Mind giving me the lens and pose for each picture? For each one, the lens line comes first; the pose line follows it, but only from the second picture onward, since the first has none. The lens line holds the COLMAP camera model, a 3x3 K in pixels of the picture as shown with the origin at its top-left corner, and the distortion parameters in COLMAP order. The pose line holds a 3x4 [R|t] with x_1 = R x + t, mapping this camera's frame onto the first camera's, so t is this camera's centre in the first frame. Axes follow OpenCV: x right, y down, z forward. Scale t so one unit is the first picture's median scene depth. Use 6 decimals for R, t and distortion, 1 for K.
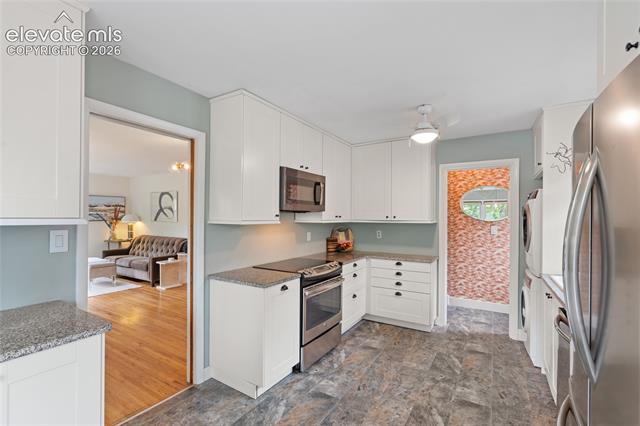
lens RADIAL K [[288.2, 0, 319.2], [0, 288.2, 216.3], [0, 0, 1]] dist [-0.001161, 0.001847]
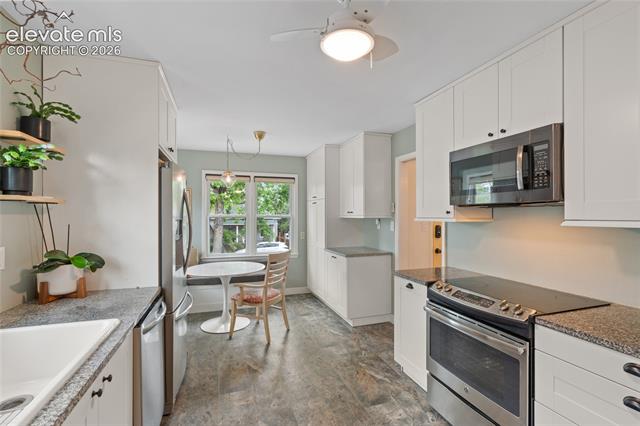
lens RADIAL K [[288.2, 0, 315.2], [0, 288.2, 214.8], [0, 0, 1]] dist [-0.001161, 0.001847]
pose [[-0.647055, -0.014410, -0.762307, 0.661082], [-0.009710, 0.999896, -0.010659, 0.015942], [0.762381, 0.000505, -0.647128, 1.092296]]
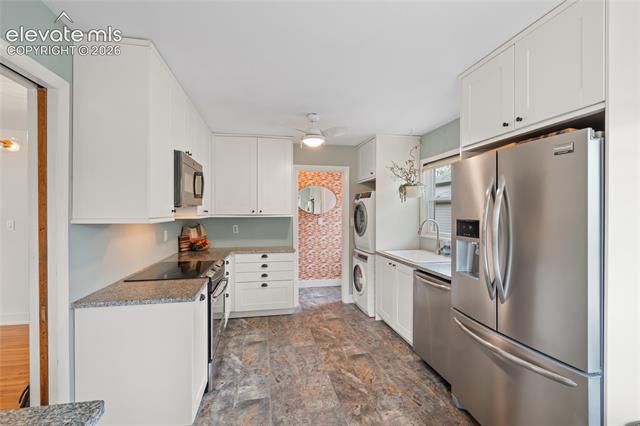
lens RADIAL K [[288.2, 0, 318.9], [0, 288.2, 212.2], [0, 0, 1]] dist [-0.001161, 0.001847]
pose [[0.736118, -0.007603, 0.676810, -0.343170], [0.001495, 0.999953, 0.009606, -0.004967], [-0.676851, -0.006059, 0.736095, 0.122152]]
